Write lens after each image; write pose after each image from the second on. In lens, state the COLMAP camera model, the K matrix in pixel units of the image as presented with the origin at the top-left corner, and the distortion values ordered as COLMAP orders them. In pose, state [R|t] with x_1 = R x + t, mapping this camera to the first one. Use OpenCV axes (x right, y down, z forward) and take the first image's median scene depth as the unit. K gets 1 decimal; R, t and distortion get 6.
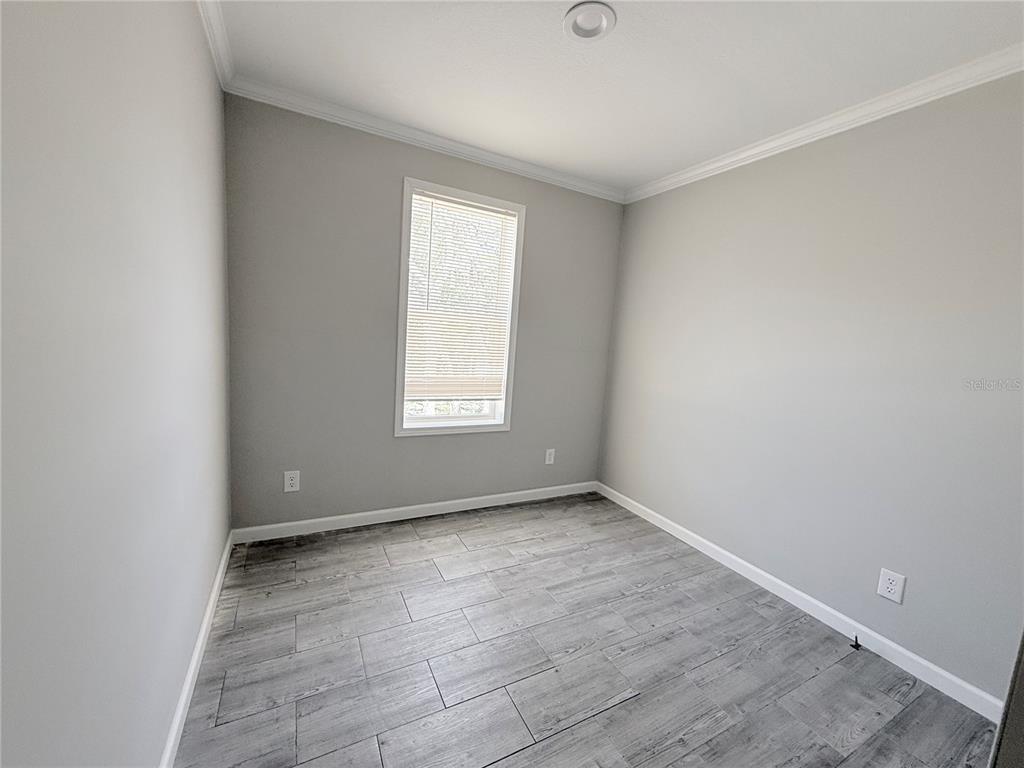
lens RADIAL K [[407.7, 0, 509.6], [0, 407.7, 383.8], [0, 0, 1]] dist [0.000161, 0.000096]
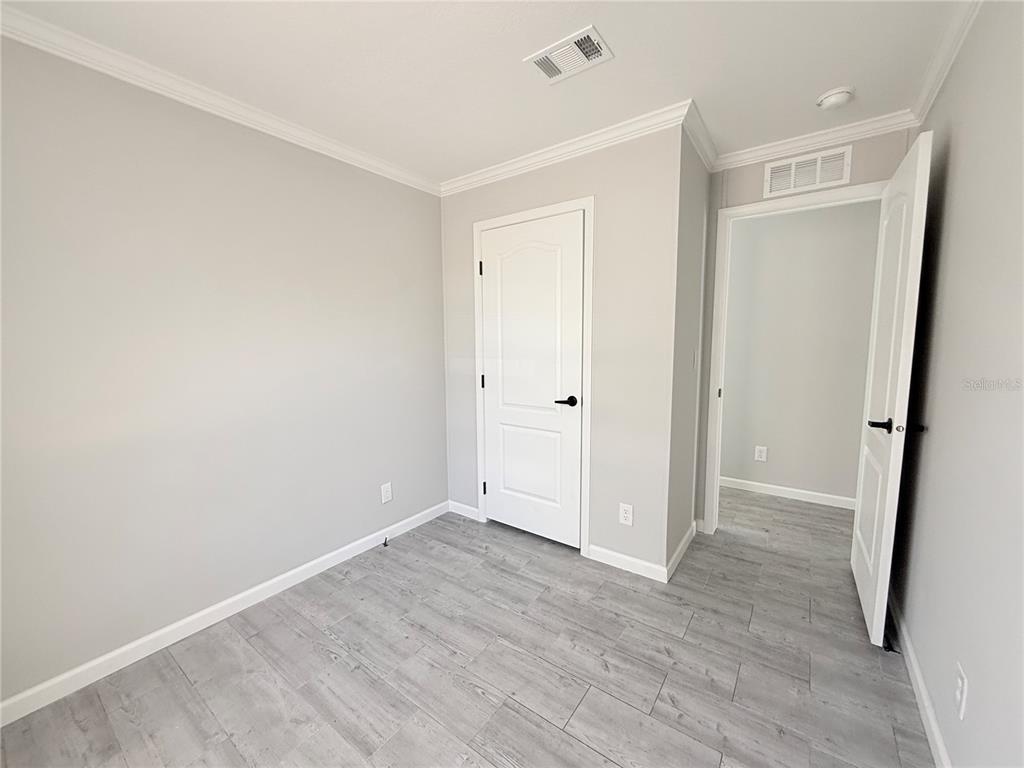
lens RADIAL K [[407.7, 0, 509.6], [0, 407.7, 383.8], [0, 0, 1]] dist [0.000161, 0.000096]
pose [[-0.440877, -0.162918, 0.882658, -0.432081], [0.093481, 0.969707, 0.225678, -0.159941], [-0.892686, 0.182008, -0.412292, 0.896949]]
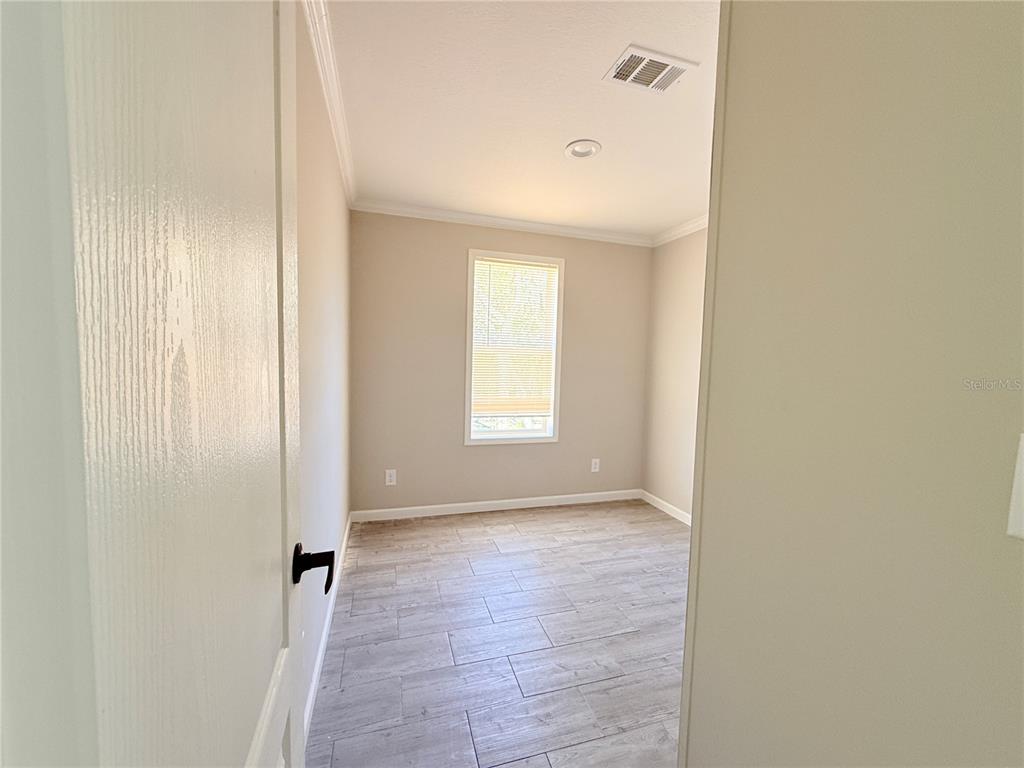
lens RADIAL K [[407.7, 0, 509.6], [0, 407.7, 383.8], [0, 0, 1]] dist [0.000161, 0.000096]
pose [[0.981848, -0.030949, -0.187125, 0.120156], [0.018455, 0.997504, -0.068149, 0.031303], [0.188767, 0.063458, 0.979969, -0.281733]]
